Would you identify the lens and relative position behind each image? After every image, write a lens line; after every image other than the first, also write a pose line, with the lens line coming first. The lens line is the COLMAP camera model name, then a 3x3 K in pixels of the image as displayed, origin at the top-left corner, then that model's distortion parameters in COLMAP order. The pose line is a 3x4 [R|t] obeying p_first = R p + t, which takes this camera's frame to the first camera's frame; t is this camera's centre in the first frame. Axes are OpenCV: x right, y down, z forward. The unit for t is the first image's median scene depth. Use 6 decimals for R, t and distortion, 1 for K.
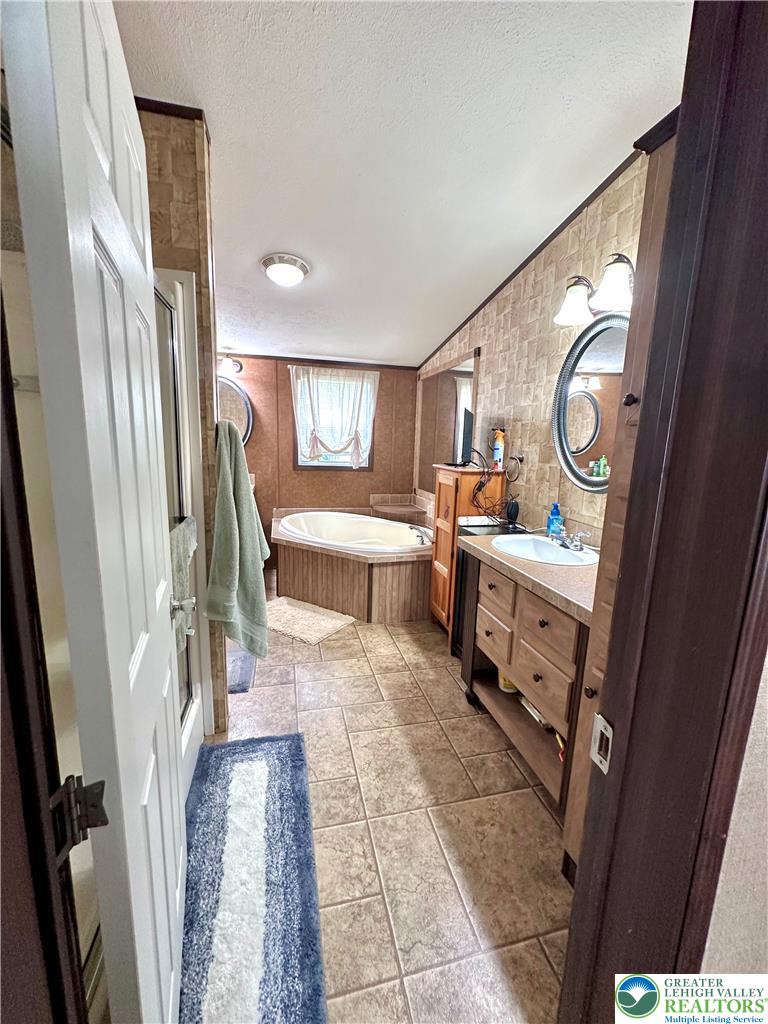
lens RADIAL K [[407.9, 0, 386.0], [0, 407.9, 511.9], [0, 0, 1]] dist [-0.004047, 0.001719]
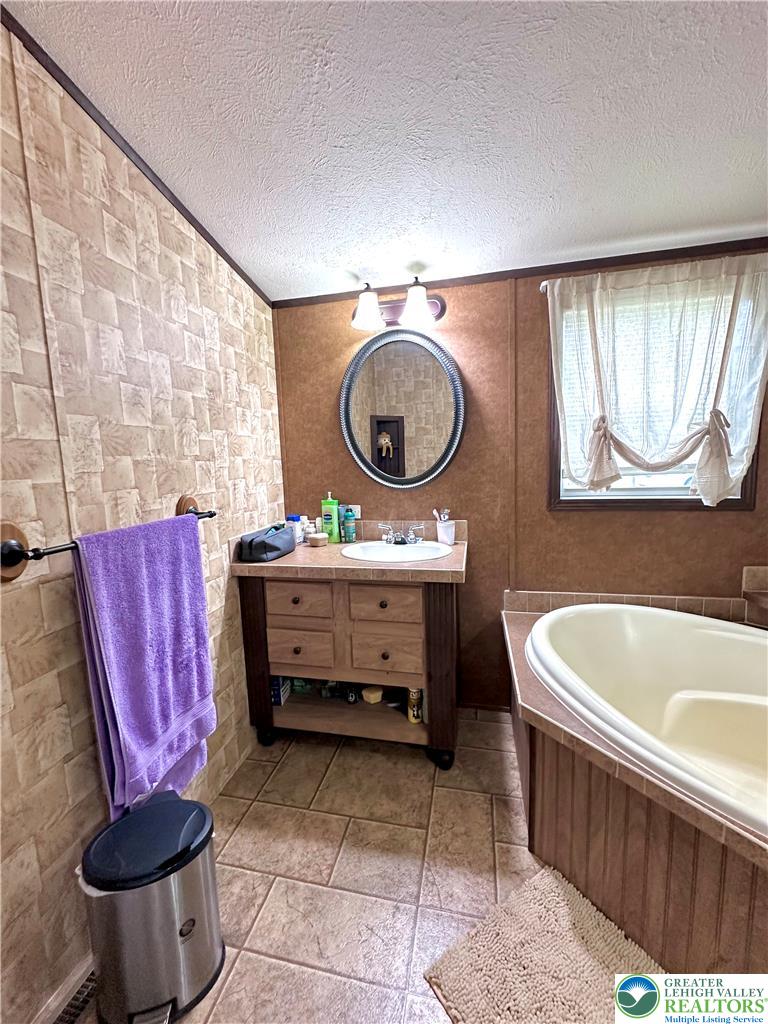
lens RADIAL K [[407.9, 0, 382.1], [0, 407.9, 511.4], [0, 0, 1]] dist [-0.004047, 0.001719]
pose [[0.888509, -0.004079, -0.458842, -0.184390], [-0.013598, 0.999287, -0.035214, -0.083505], [0.458659, 0.037527, 0.887820, 0.505353]]
